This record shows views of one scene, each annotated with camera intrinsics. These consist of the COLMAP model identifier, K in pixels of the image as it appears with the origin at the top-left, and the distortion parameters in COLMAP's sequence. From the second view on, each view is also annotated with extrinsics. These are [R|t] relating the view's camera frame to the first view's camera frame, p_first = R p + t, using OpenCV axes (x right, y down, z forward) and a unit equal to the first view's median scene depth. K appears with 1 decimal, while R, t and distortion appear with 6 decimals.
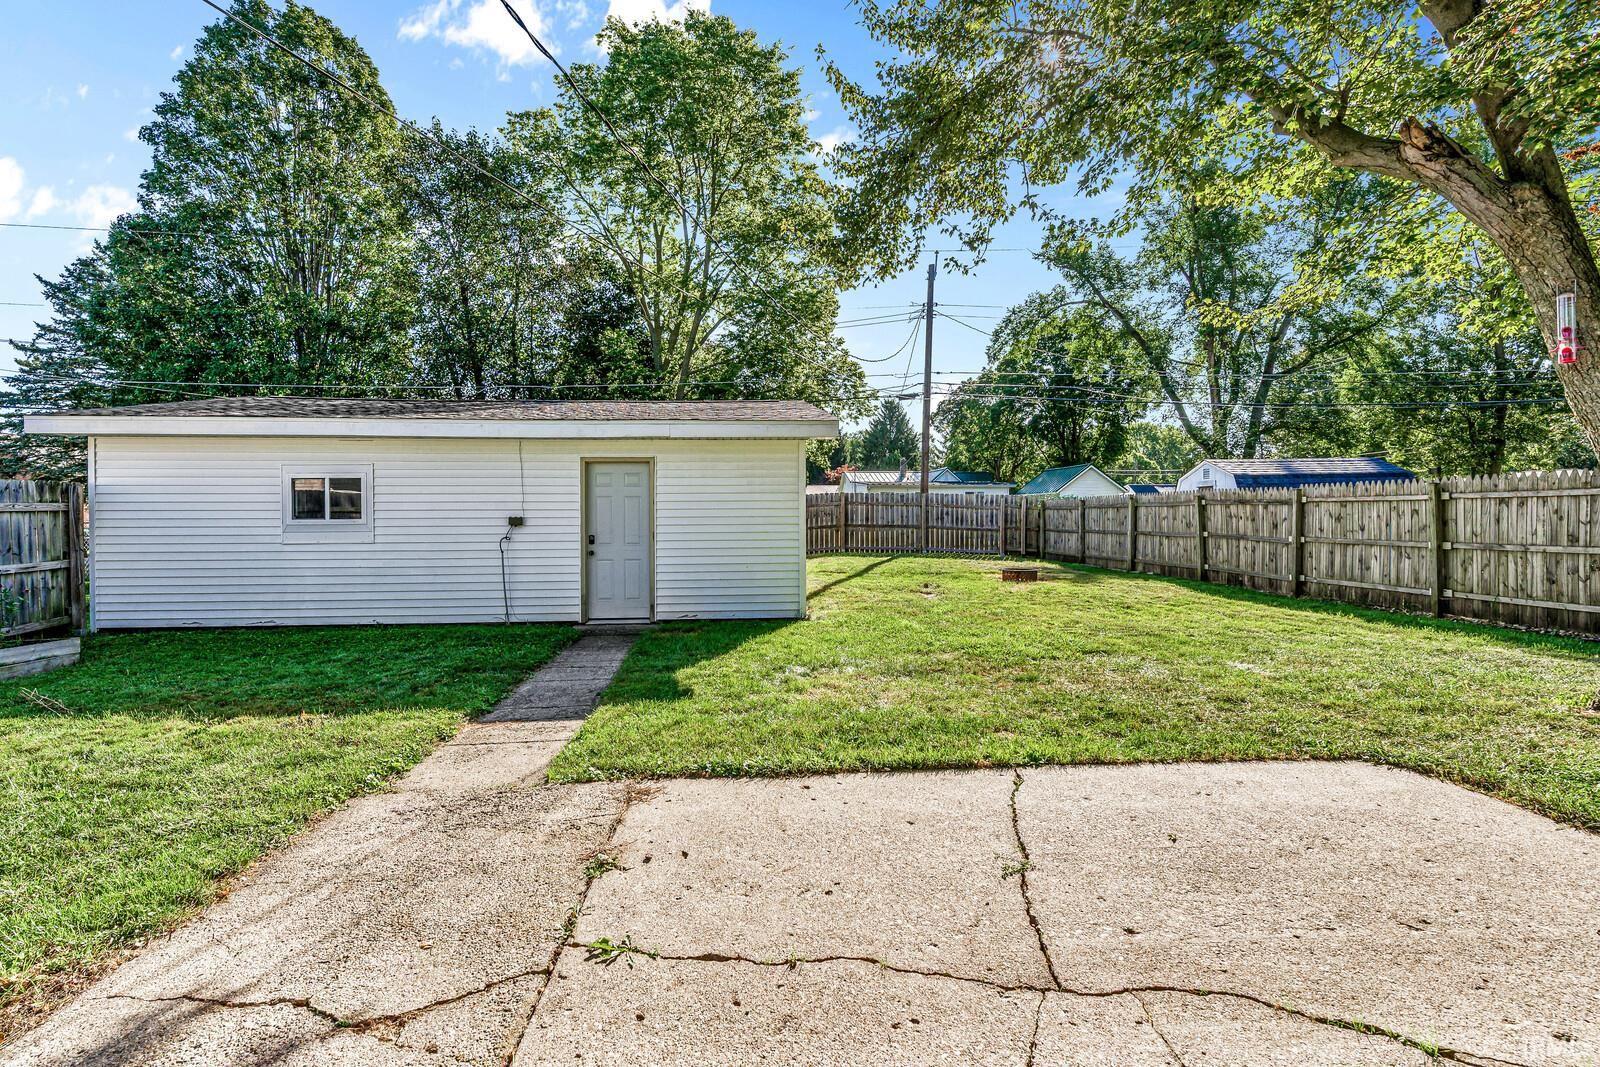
lens RADIAL K [[727.7, 0, 800.0], [0, 727.7, 533.5], [0, 0, 1]] dist [-0.001399, -0.000262]
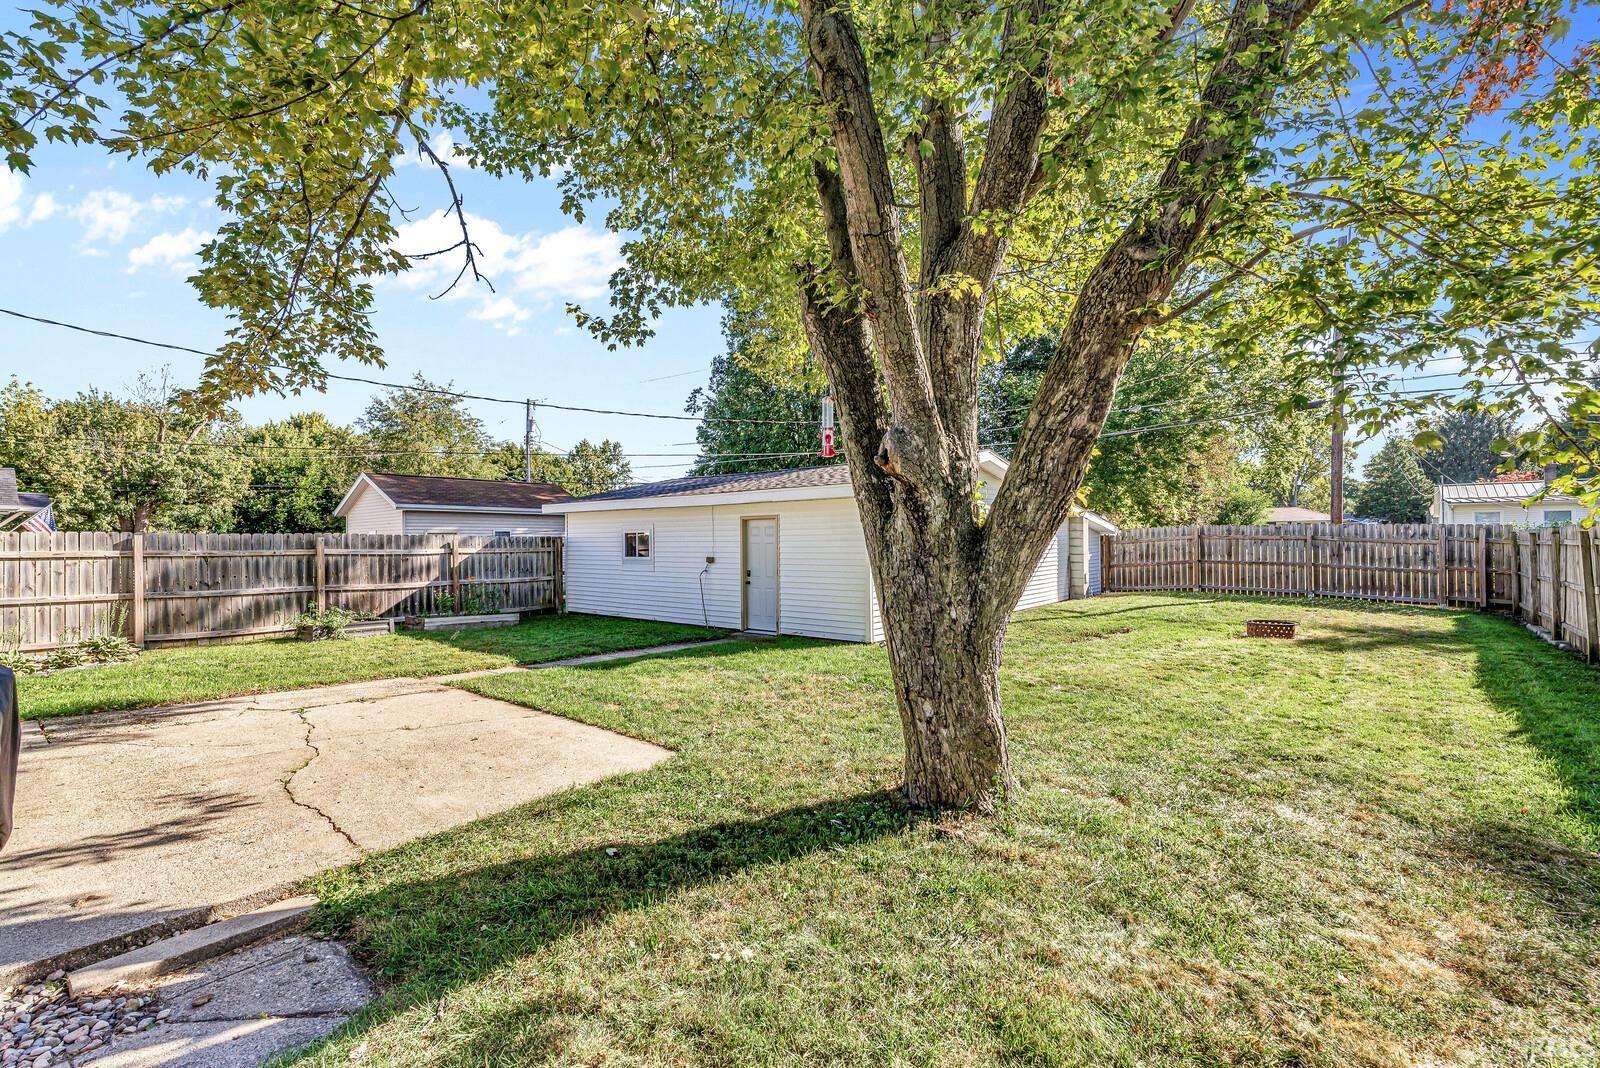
lens RADIAL K [[725.8, 0, 800.0], [0, 725.8, 534.0], [0, 0, 1]] dist [0.002465, -0.000488]
pose [[0.705381, -0.007376, -0.708790, 0.809750], [-0.015436, 0.999549, -0.025763, -0.034006], [0.708660, 0.029114, 0.704949, 0.063831]]
